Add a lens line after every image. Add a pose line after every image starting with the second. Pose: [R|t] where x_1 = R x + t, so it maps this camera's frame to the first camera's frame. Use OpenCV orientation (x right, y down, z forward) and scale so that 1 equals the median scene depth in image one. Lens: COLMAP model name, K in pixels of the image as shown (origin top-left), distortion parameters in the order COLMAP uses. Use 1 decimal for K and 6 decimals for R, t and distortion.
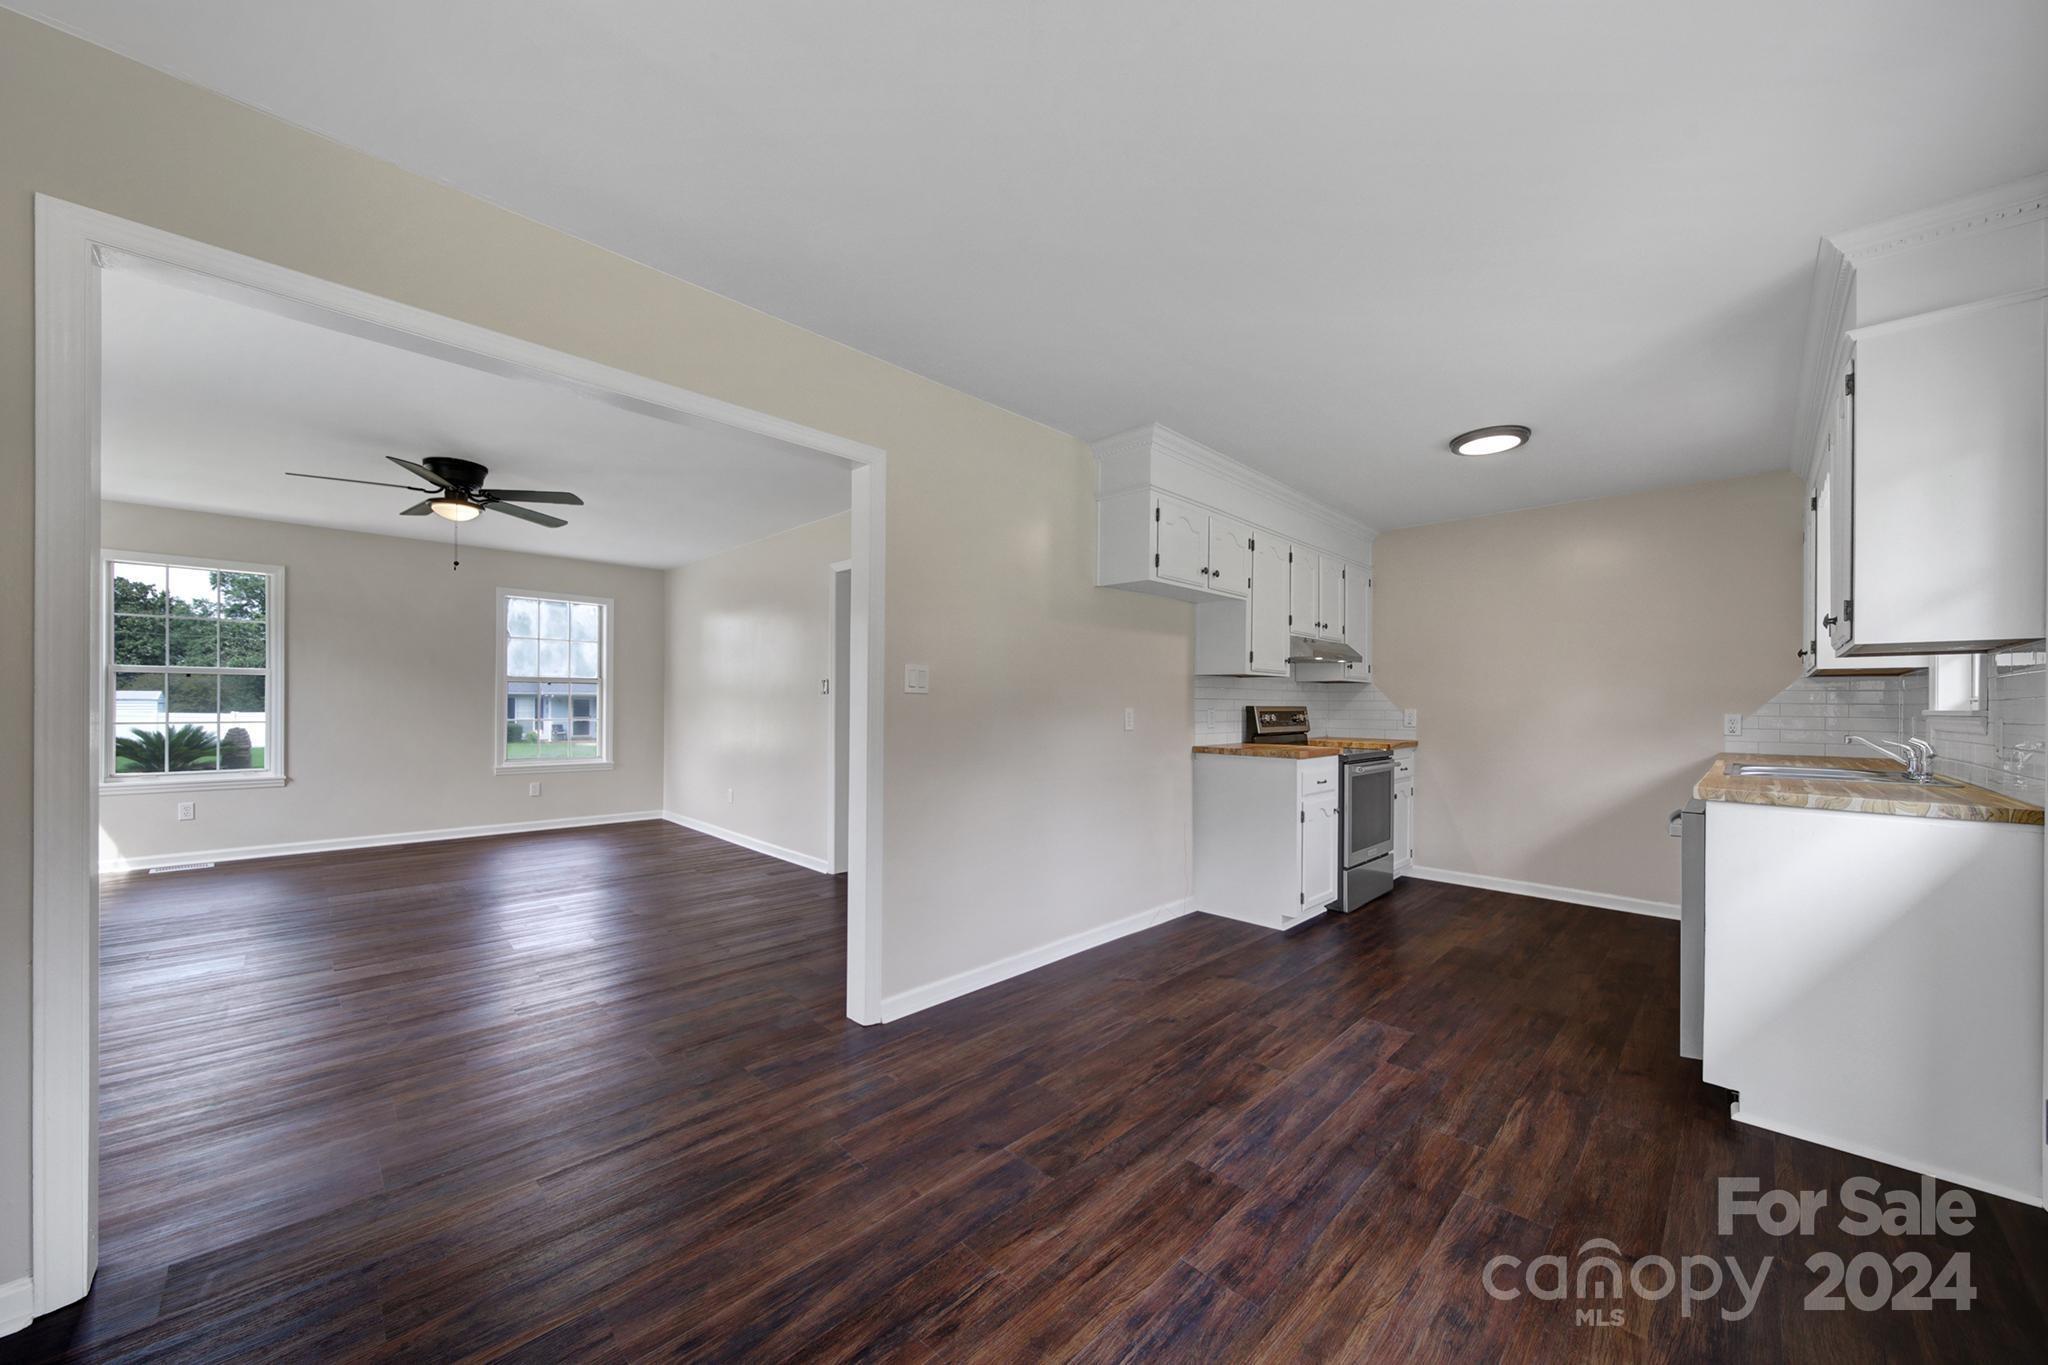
lens RADIAL K [[721.1, 0, 1025.9], [0, 721.1, 707.2], [0, 0, 1]] dist [0.000430, 0.000018]
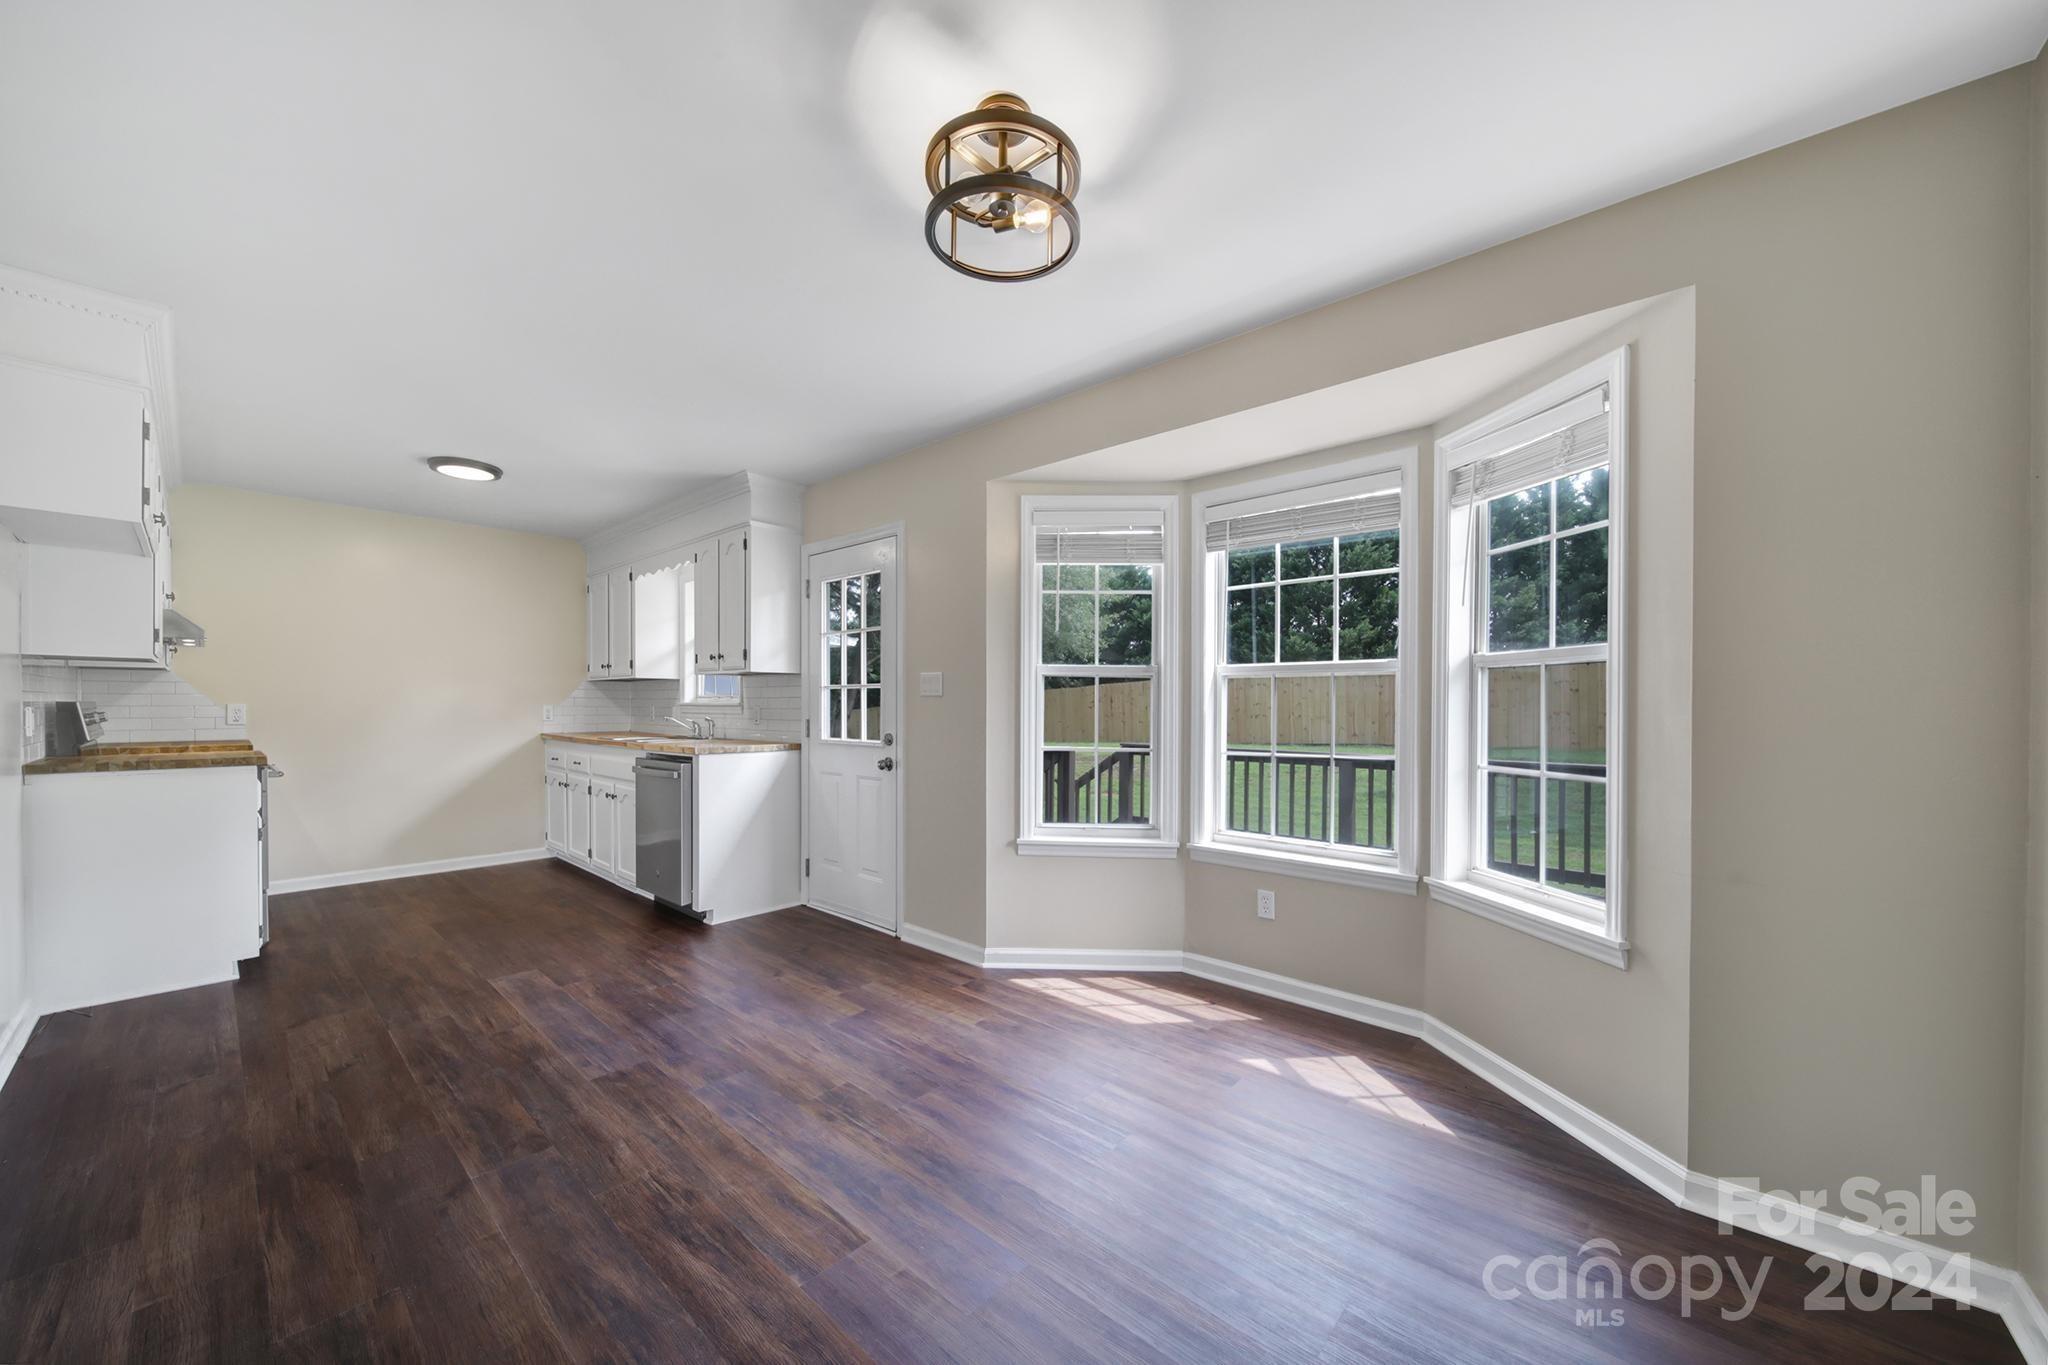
lens RADIAL K [[721.1, 0, 1025.9], [0, 721.1, 707.2], [0, 0, 1]] dist [0.000430, 0.000018]
pose [[-0.062237, -0.011925, 0.997990, -0.866205], [-0.001742, 0.999928, 0.011840, -0.007678], [-0.998060, -0.001001, -0.062253, 0.300805]]
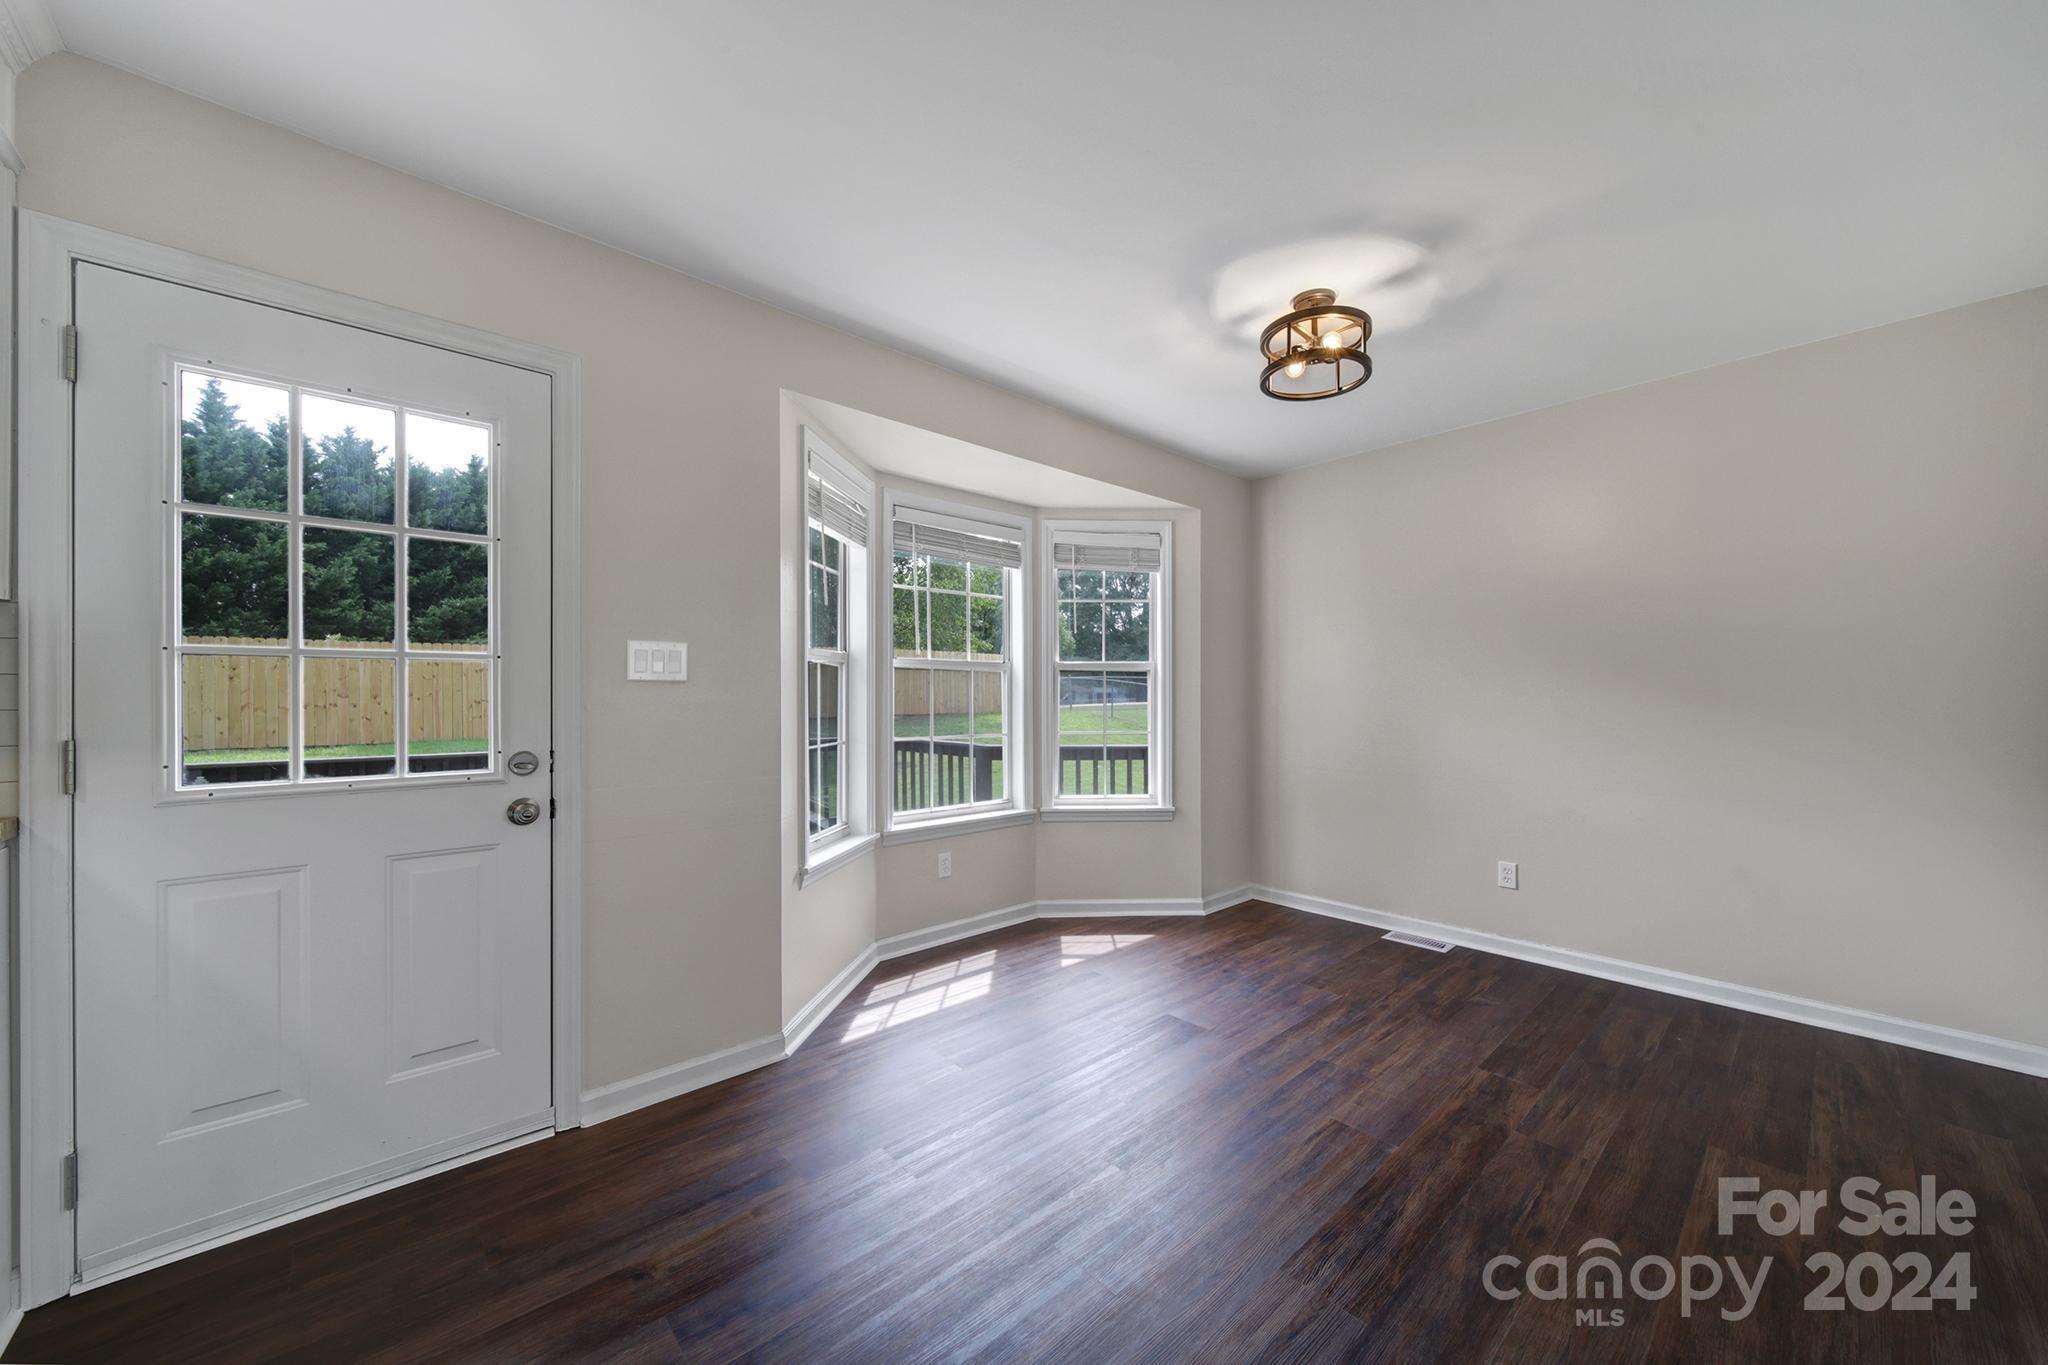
lens RADIAL K [[726.9, 0, 1021.5], [0, 726.9, 691.2], [0, 0, 1]] dist [0.000236, 0.000011]
pose [[-0.997694, -0.006179, 0.067597, 0.195774], [-0.006295, 0.999979, -0.001507, -0.002126], [-0.067586, -0.001929, -0.997712, 1.359820]]
